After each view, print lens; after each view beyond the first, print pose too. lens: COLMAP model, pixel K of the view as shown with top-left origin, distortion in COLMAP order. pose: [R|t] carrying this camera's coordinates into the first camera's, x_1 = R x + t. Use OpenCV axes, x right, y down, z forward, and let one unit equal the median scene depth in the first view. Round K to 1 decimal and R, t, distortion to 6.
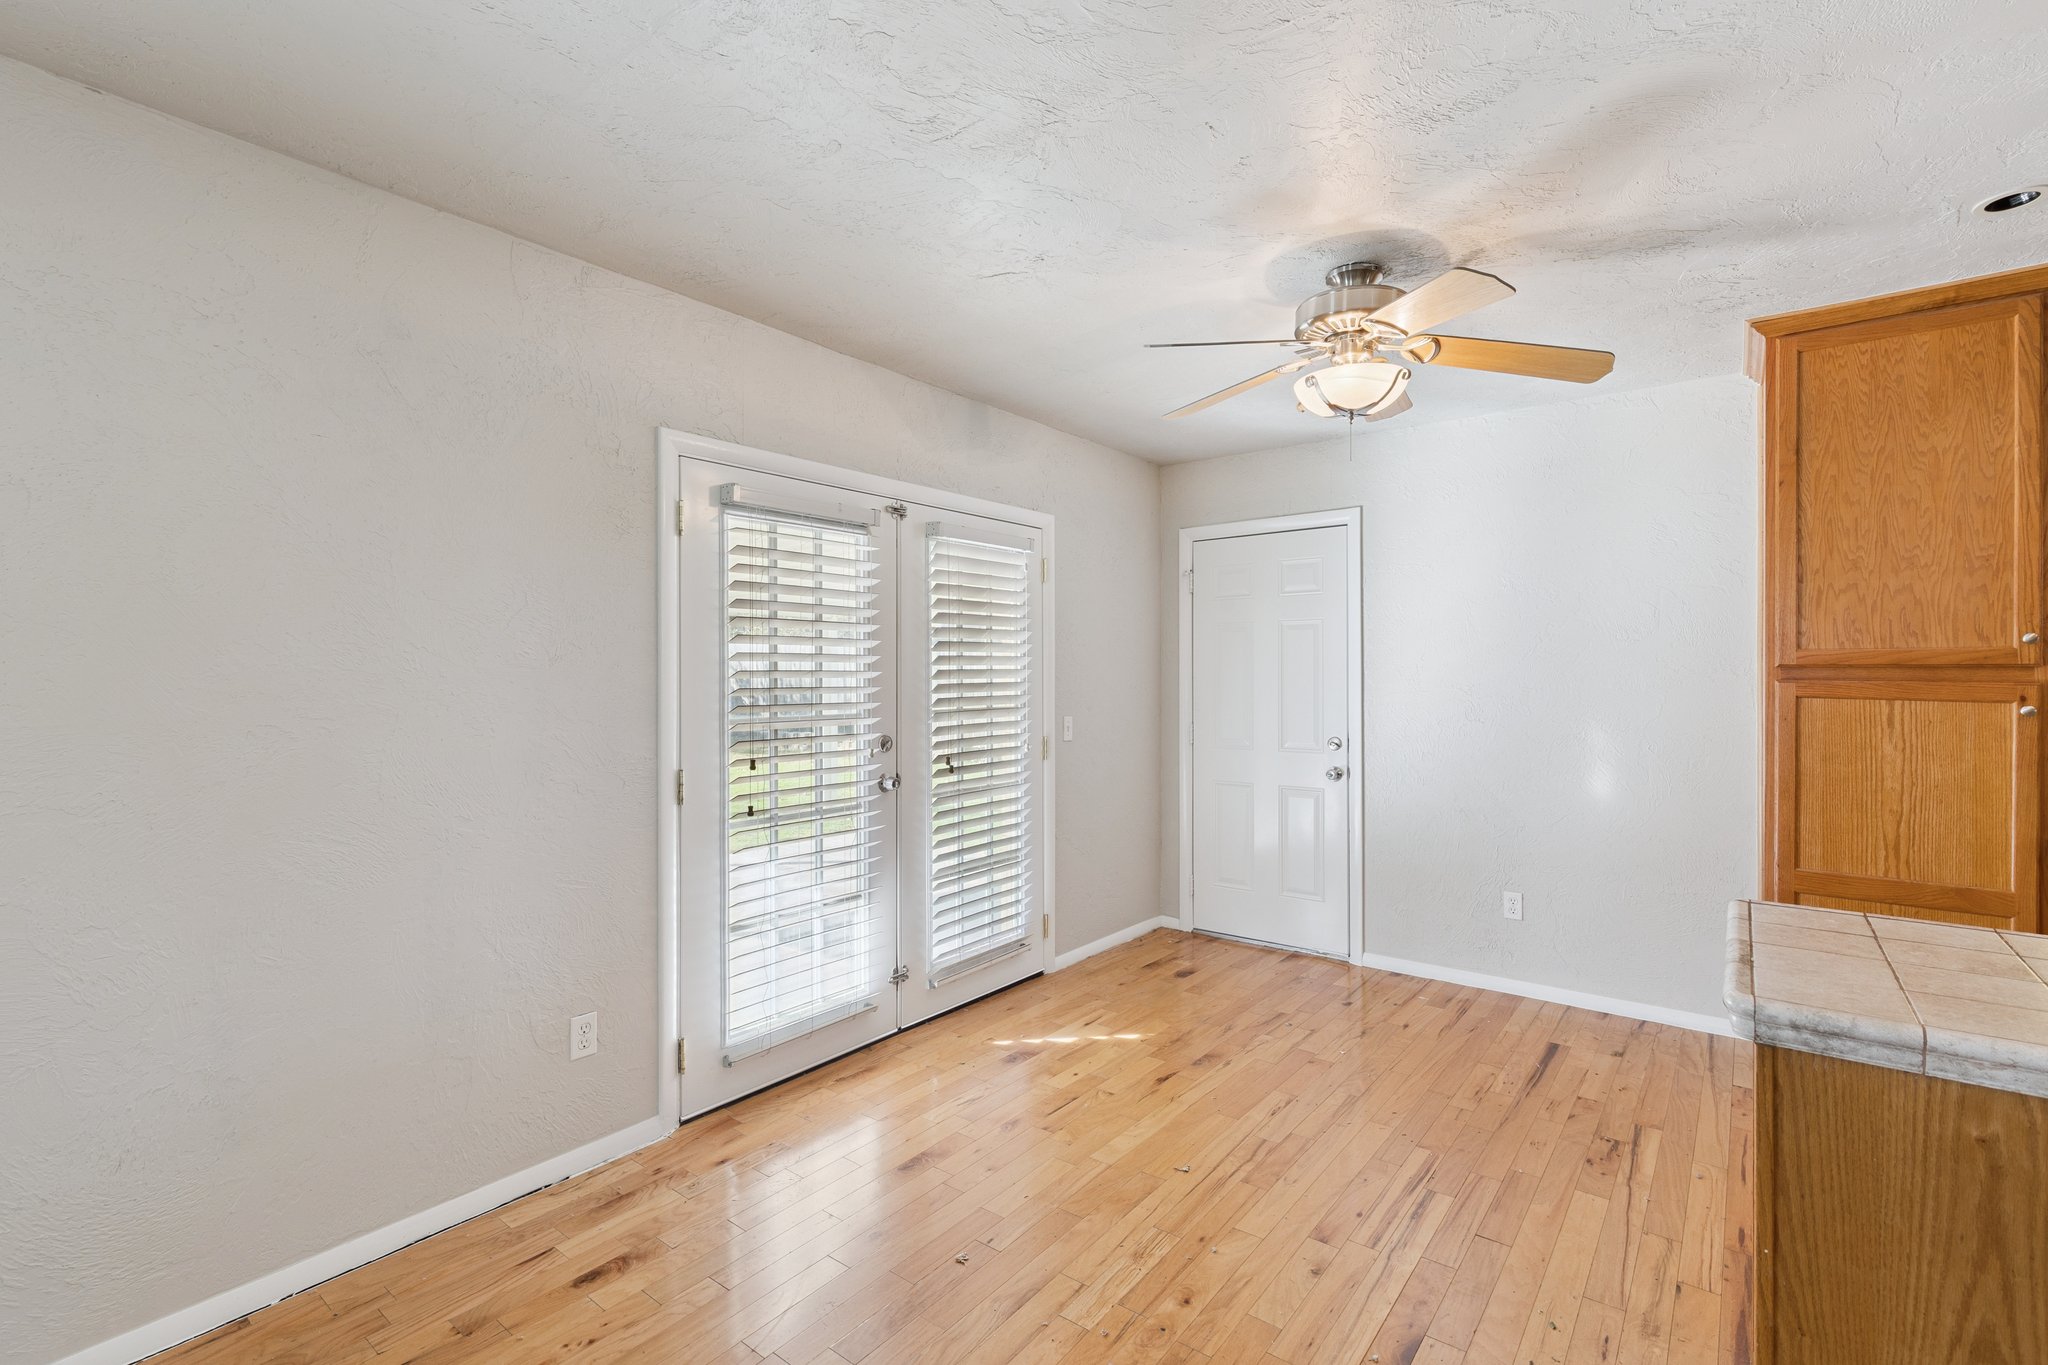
lens RADIAL K [[926.6, 0, 1022.7], [0, 926.6, 673.6], [0, 0, 1]] dist [0.008798, -0.000669]
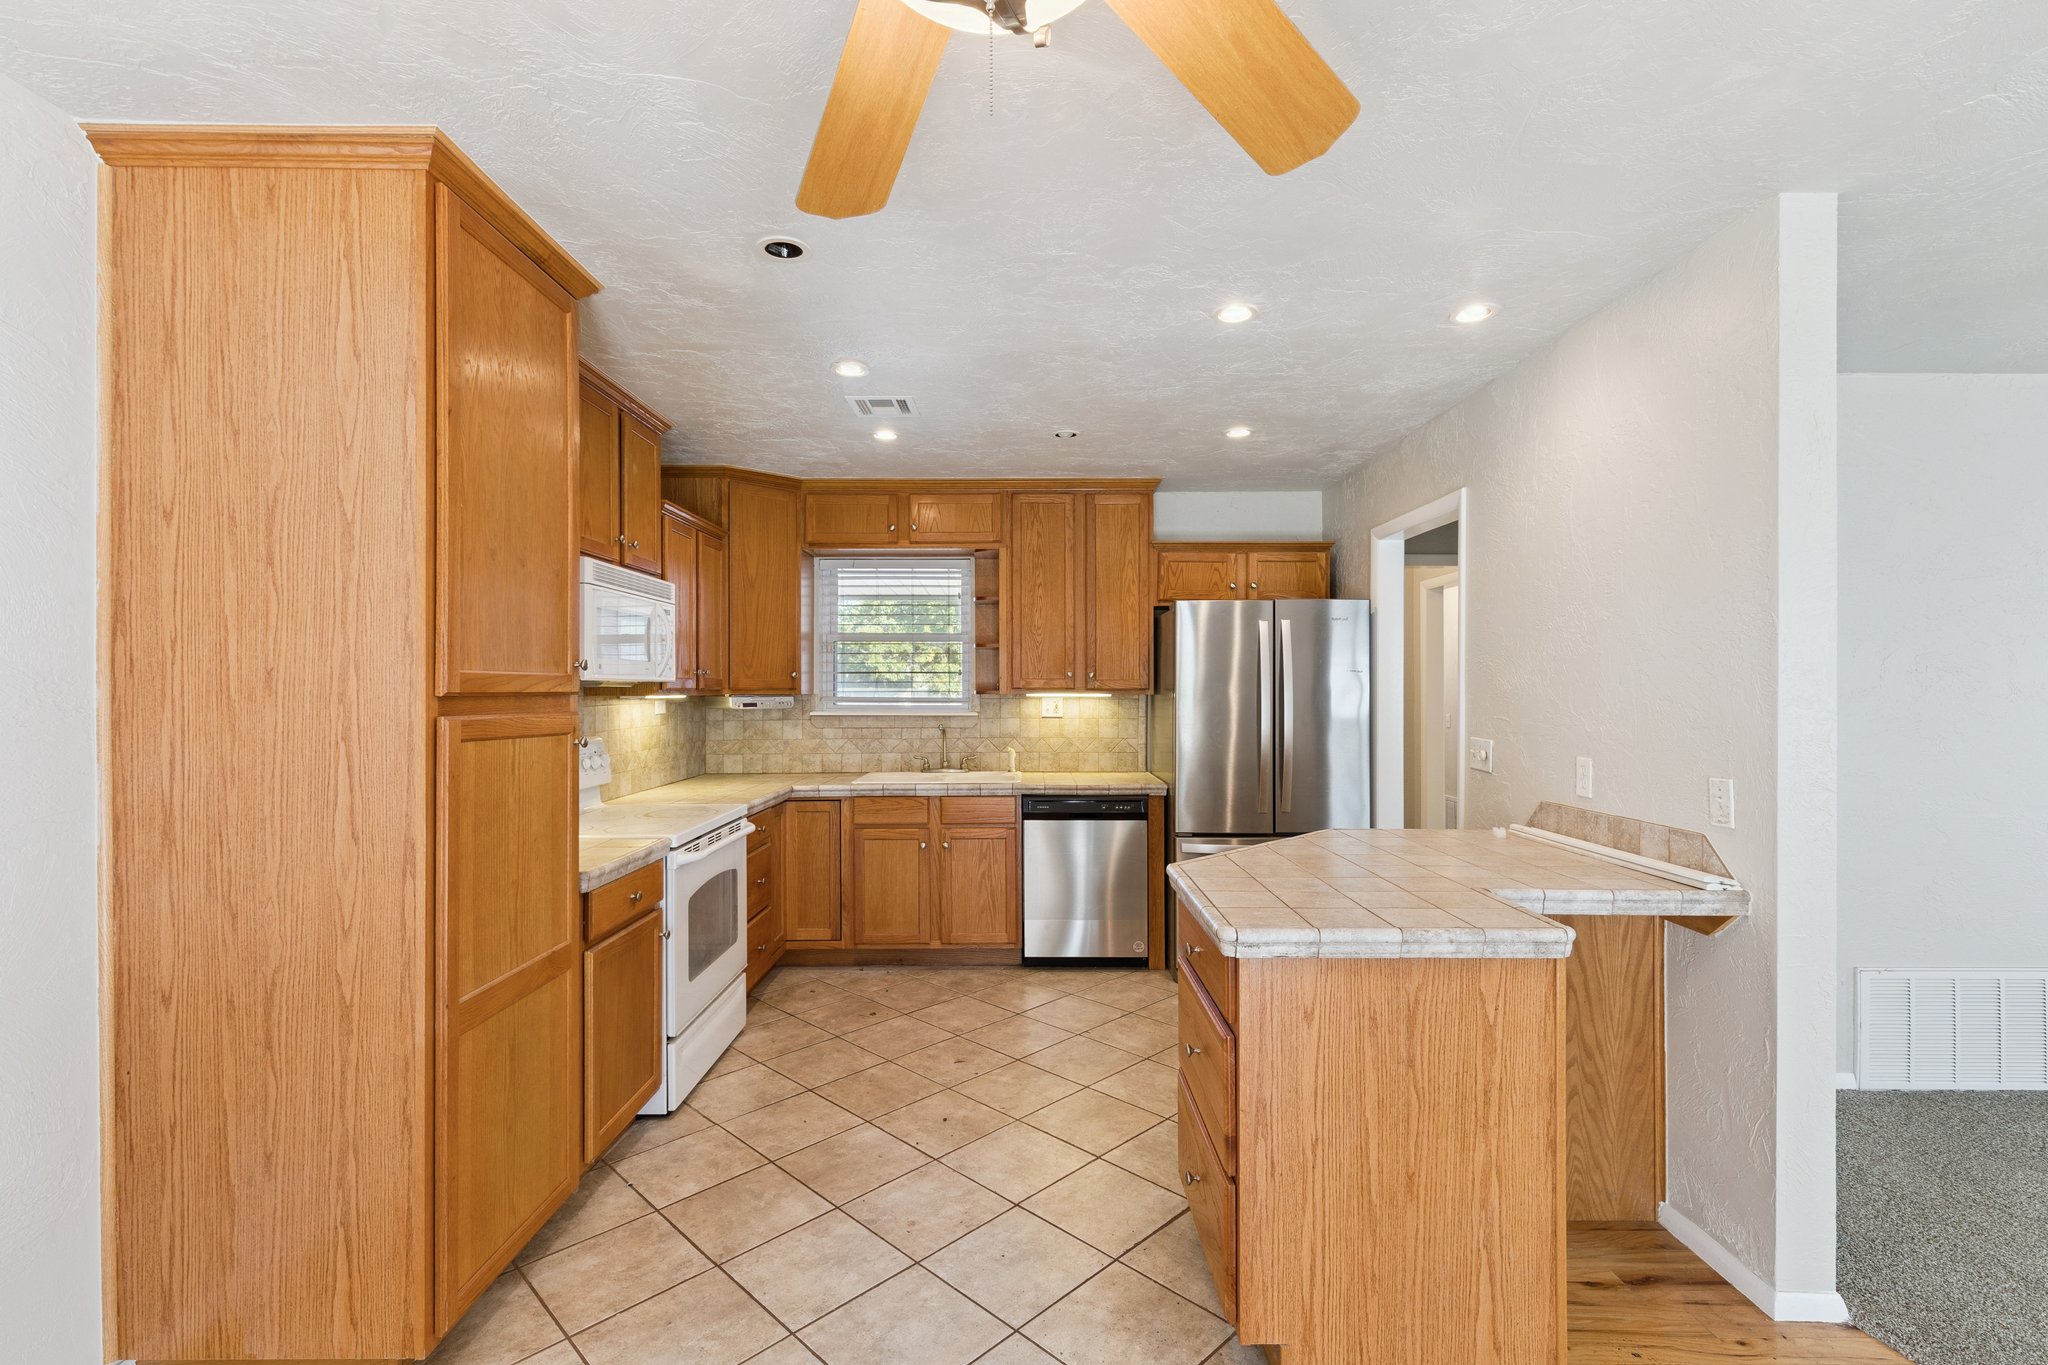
lens RADIAL K [[920.1, 0, 1026.1], [0, 920.1, 683.6], [0, 0, 1]] dist [0.003596, -0.000005]
pose [[-0.619700, 0.004106, 0.784828, 0.067188], [0.002241, 0.999991, -0.003462, -0.013168], [-0.784836, -0.000387, -0.619704, 1.098004]]
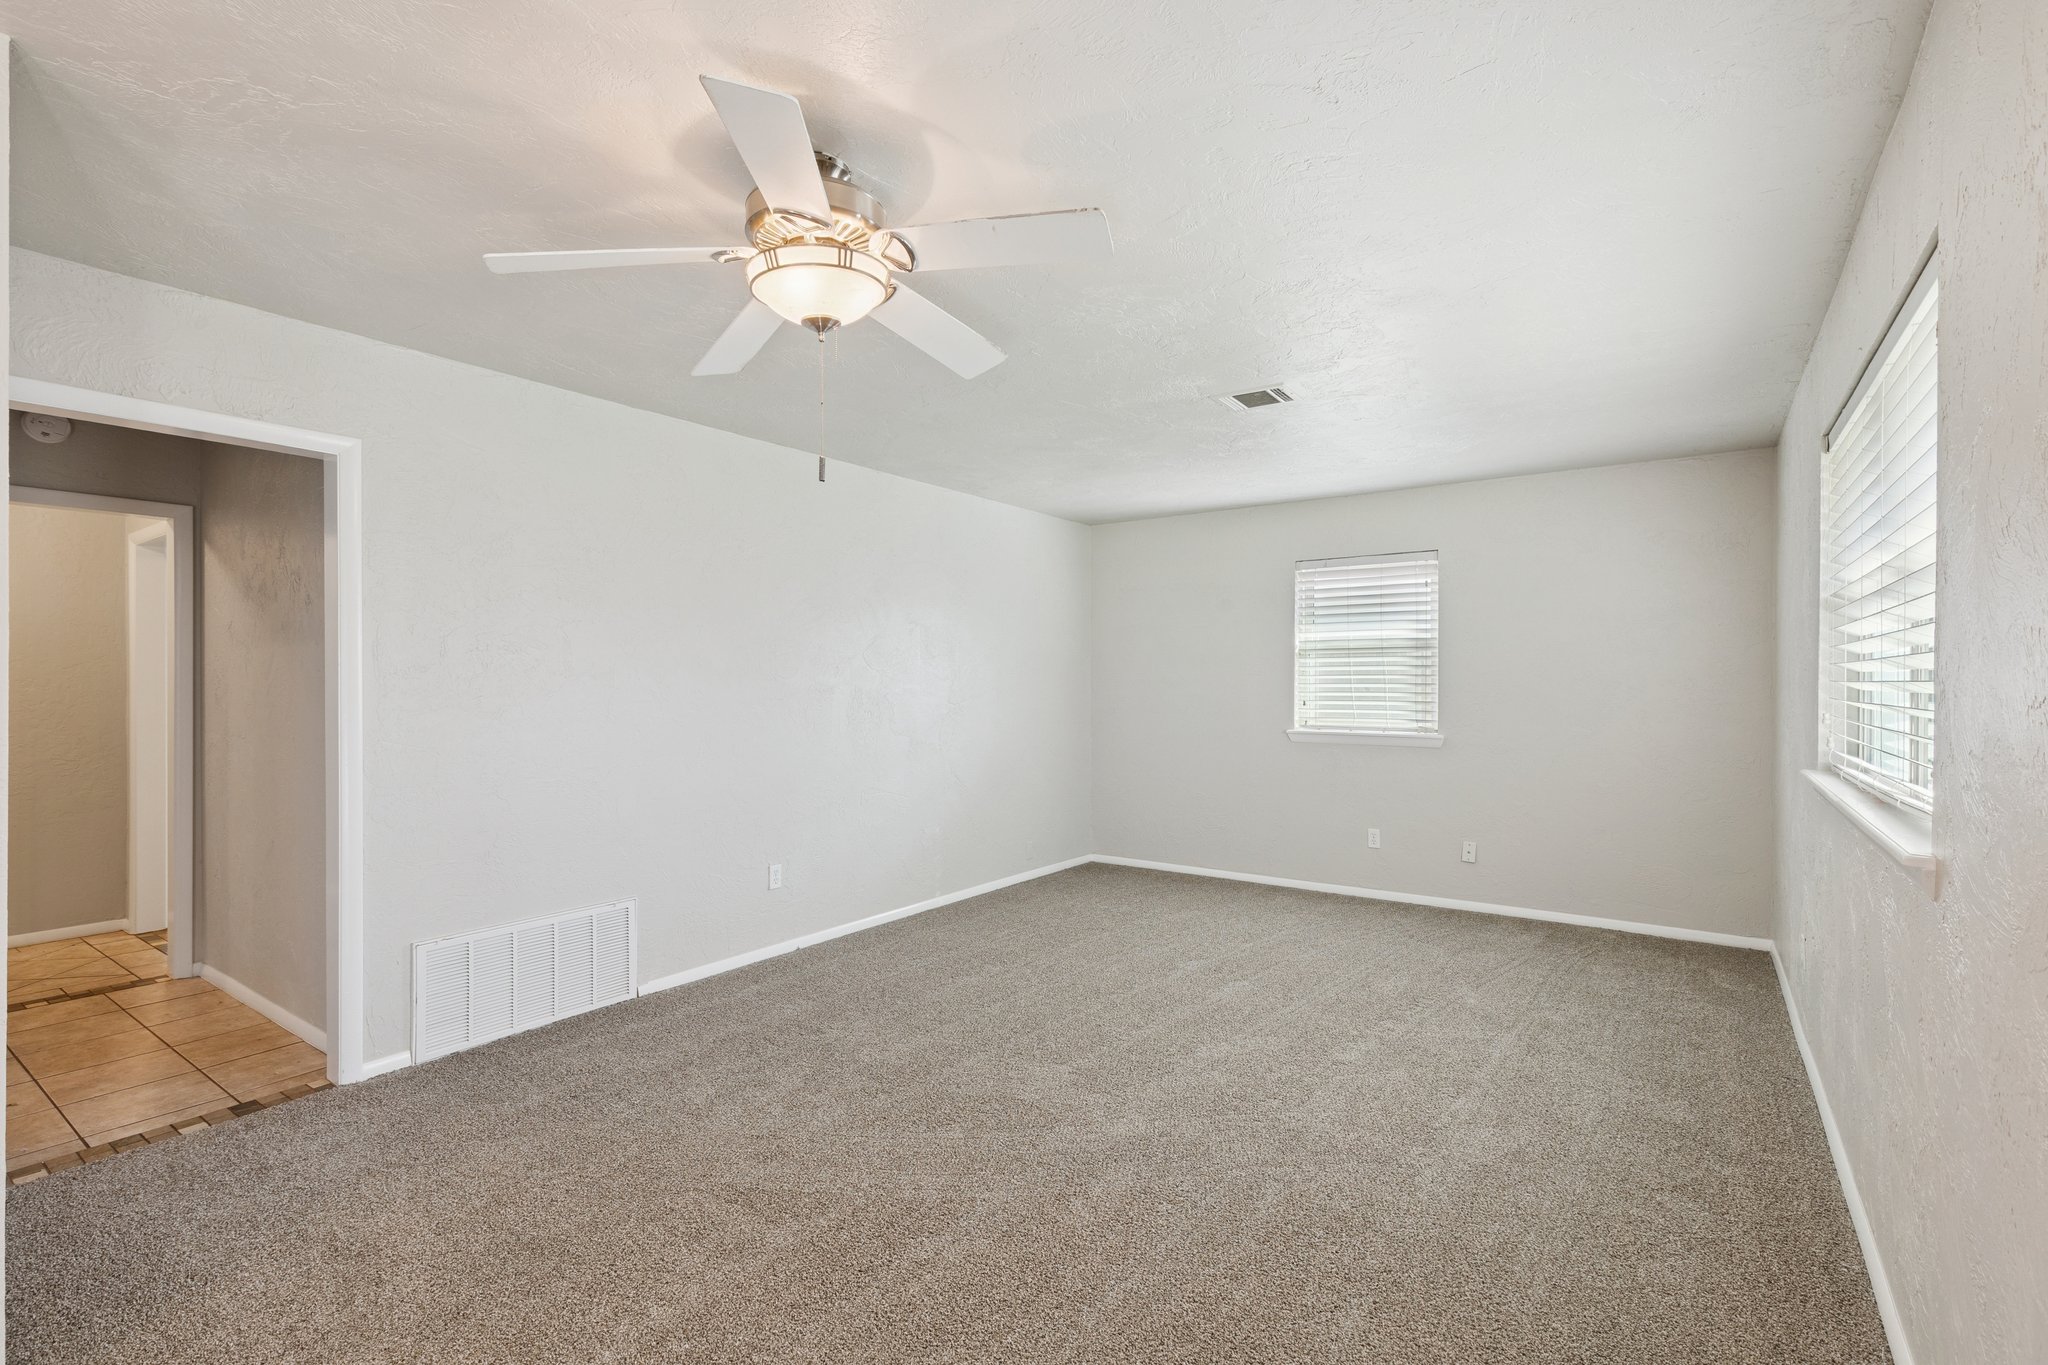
lens RADIAL K [[920.1, 0, 1026.1], [0, 920.1, 683.6], [0, 0, 1]] dist [0.003596, -0.000005]
pose [[-0.999014, 0.000198, -0.044407, -0.368277], [0.000020, 0.999992, 0.003999, 0.007539], [0.044407, 0.003994, -0.999006, 0.772561]]
